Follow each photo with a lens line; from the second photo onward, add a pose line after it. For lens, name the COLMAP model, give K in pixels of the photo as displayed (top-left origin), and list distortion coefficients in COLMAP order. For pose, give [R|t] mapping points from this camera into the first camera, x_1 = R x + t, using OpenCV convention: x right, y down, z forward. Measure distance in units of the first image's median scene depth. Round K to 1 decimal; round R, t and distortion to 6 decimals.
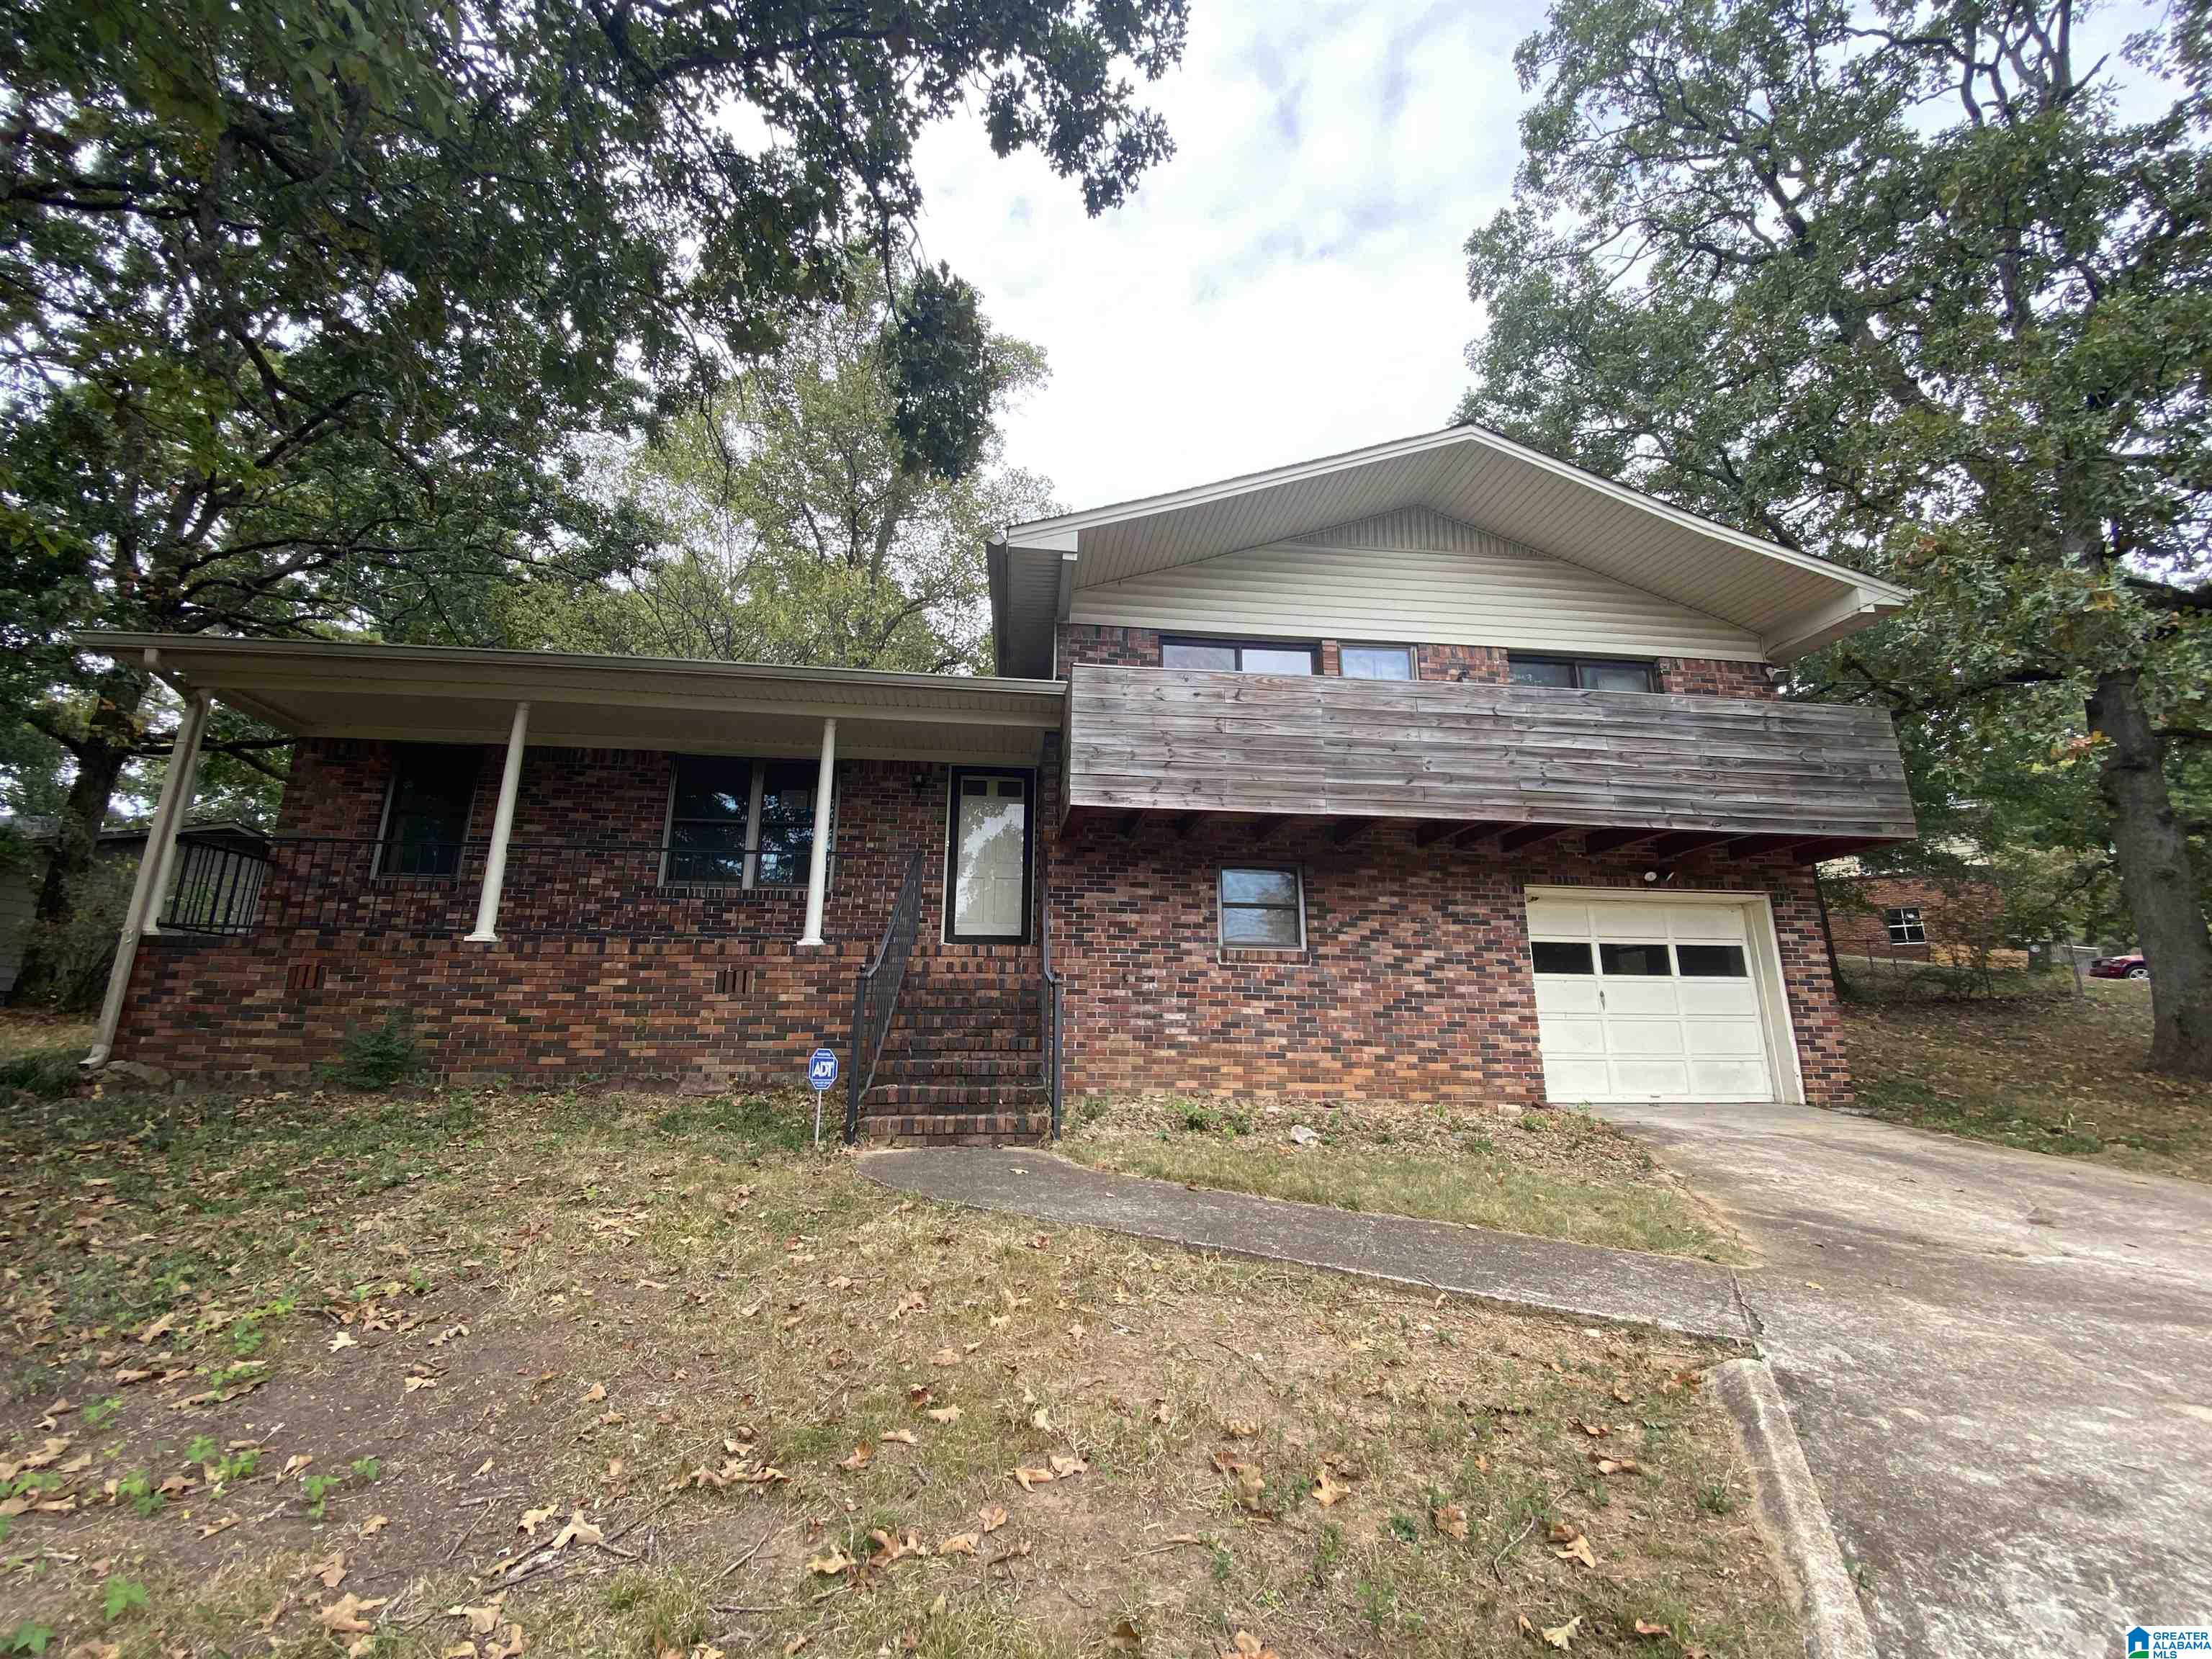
lens RADIAL K [[889.6, 0, 1107.2], [0, 889.6, 840.3], [0, 0, 1]] dist [0.015703, -0.016852]
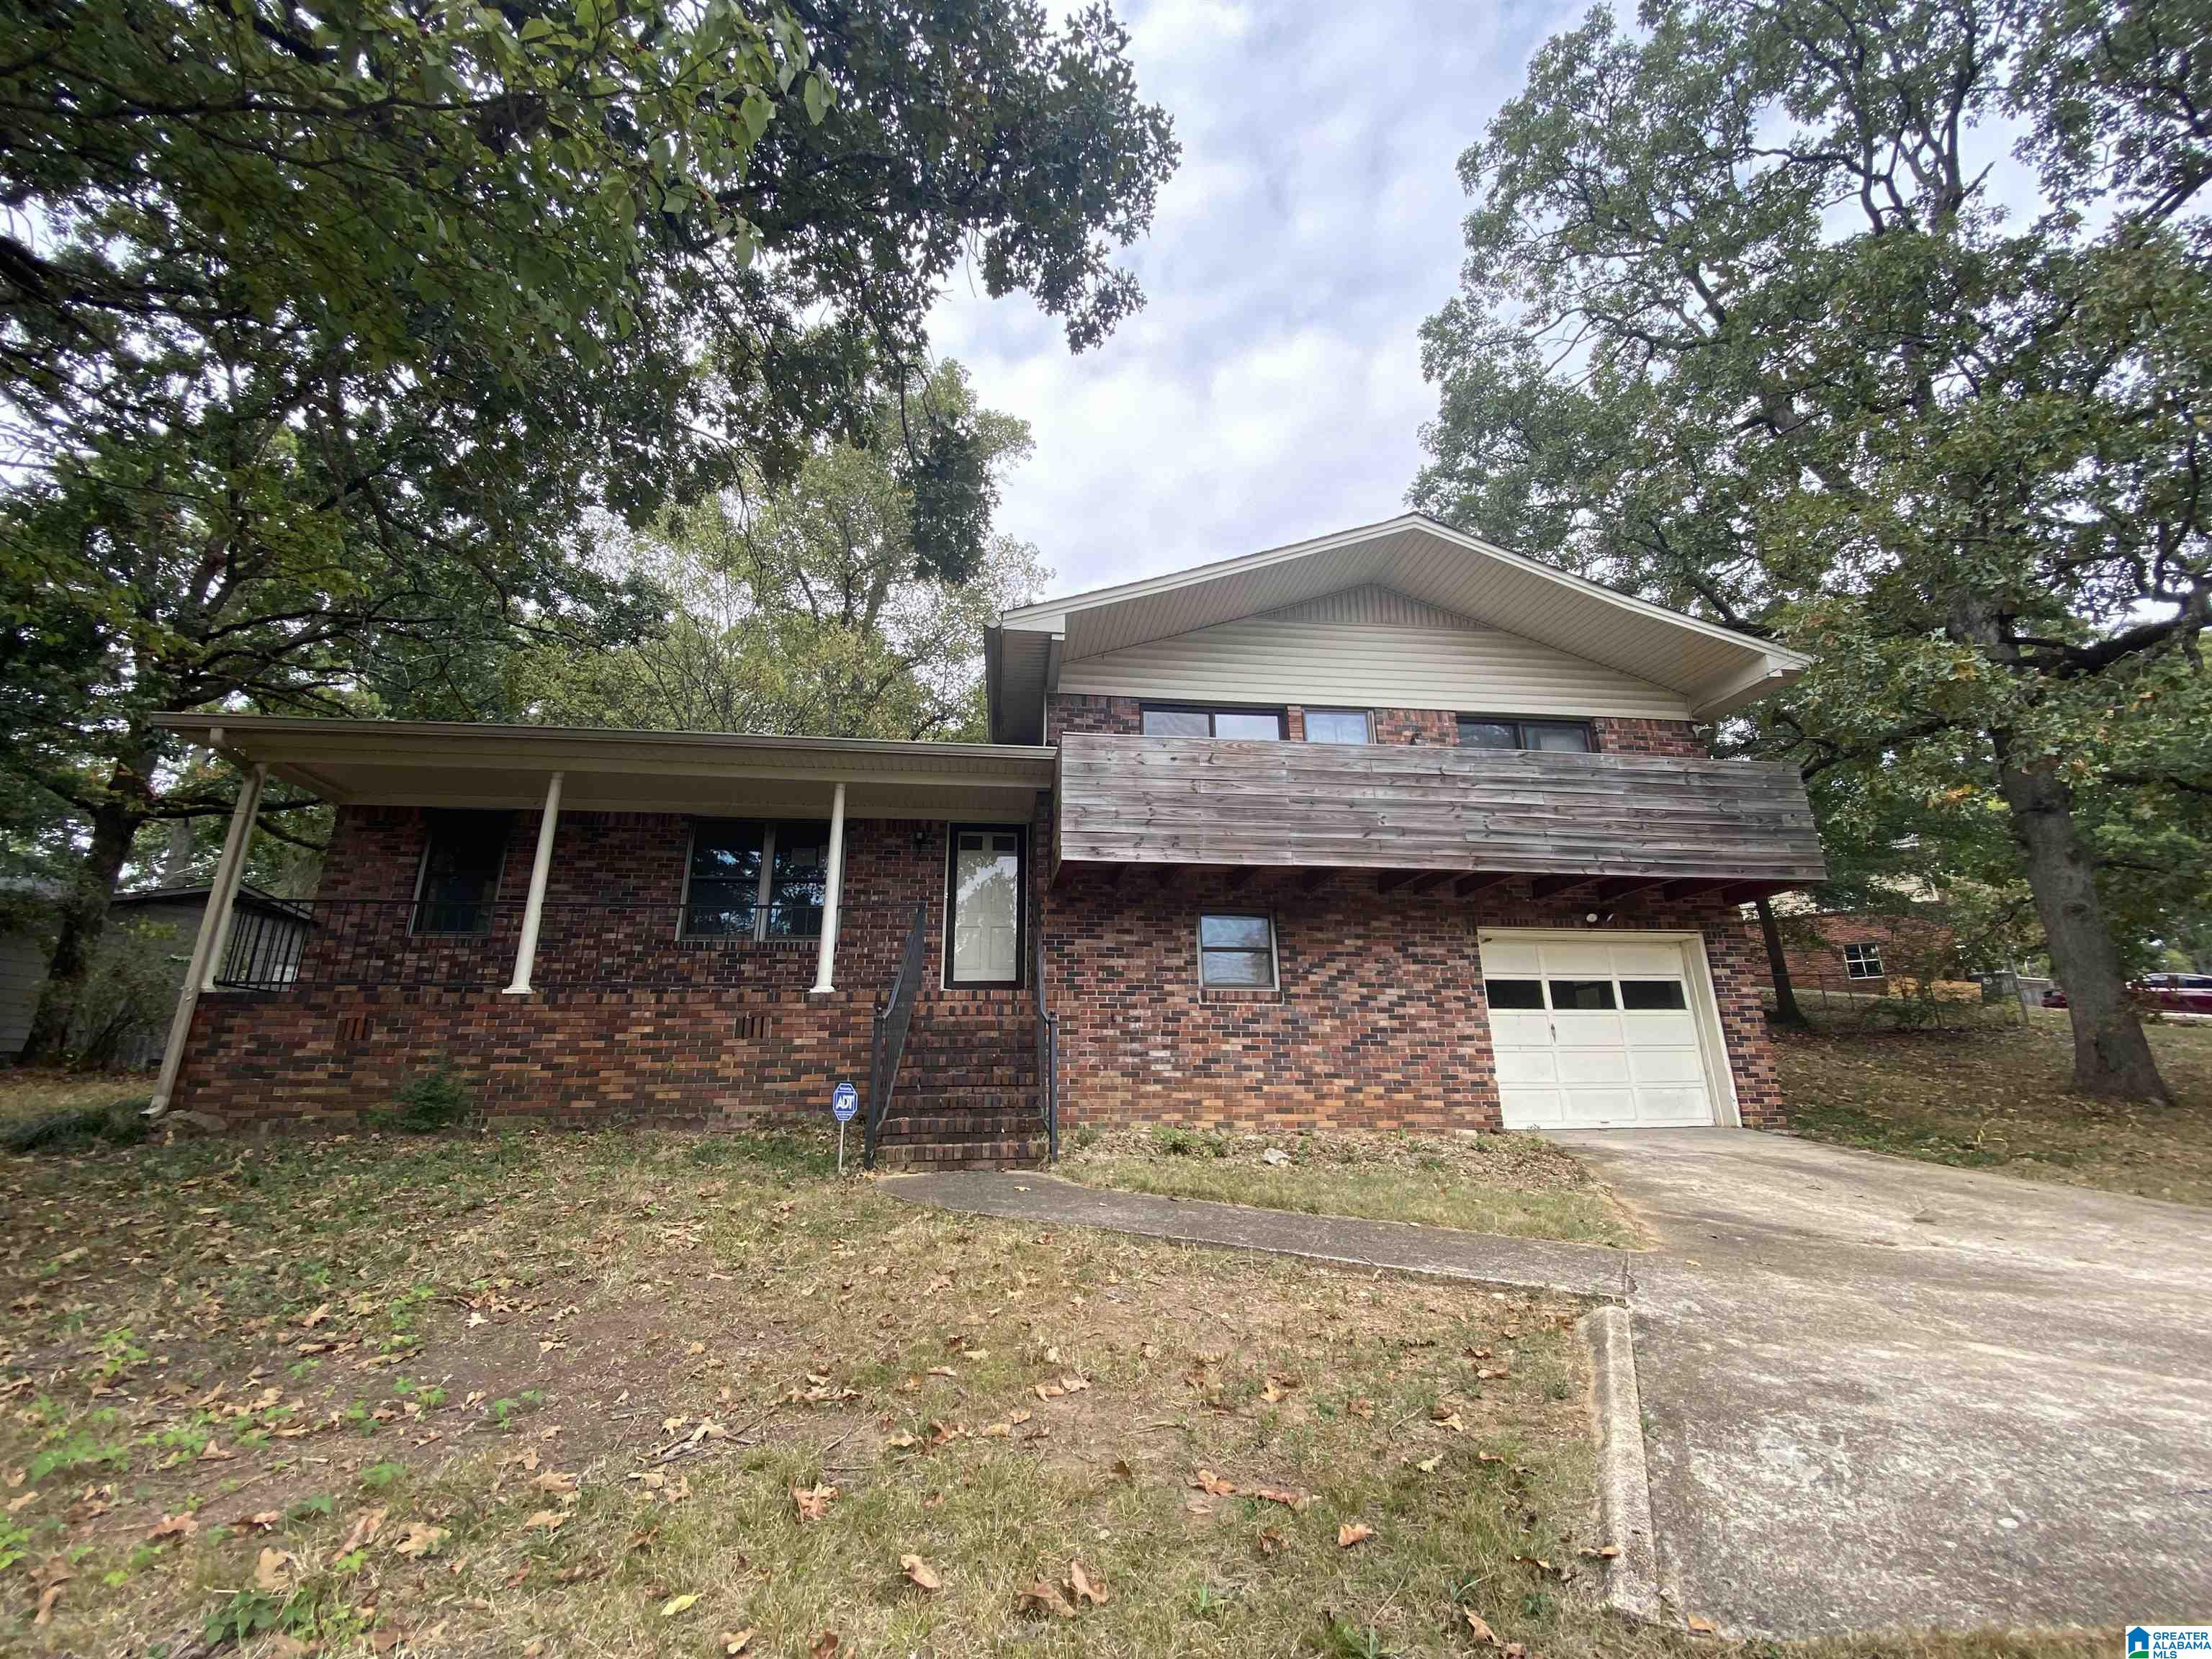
lens RADIAL K [[889.6, 0, 1104.6], [0, 889.6, 835.1], [0, 0, 1]] dist [0.015703, -0.016852]
pose [[0.999822, -0.013052, 0.013606, -0.002408], [0.013812, 0.998259, -0.057345, -0.006976], [-0.012834, 0.057523, 0.998262, -0.101363]]
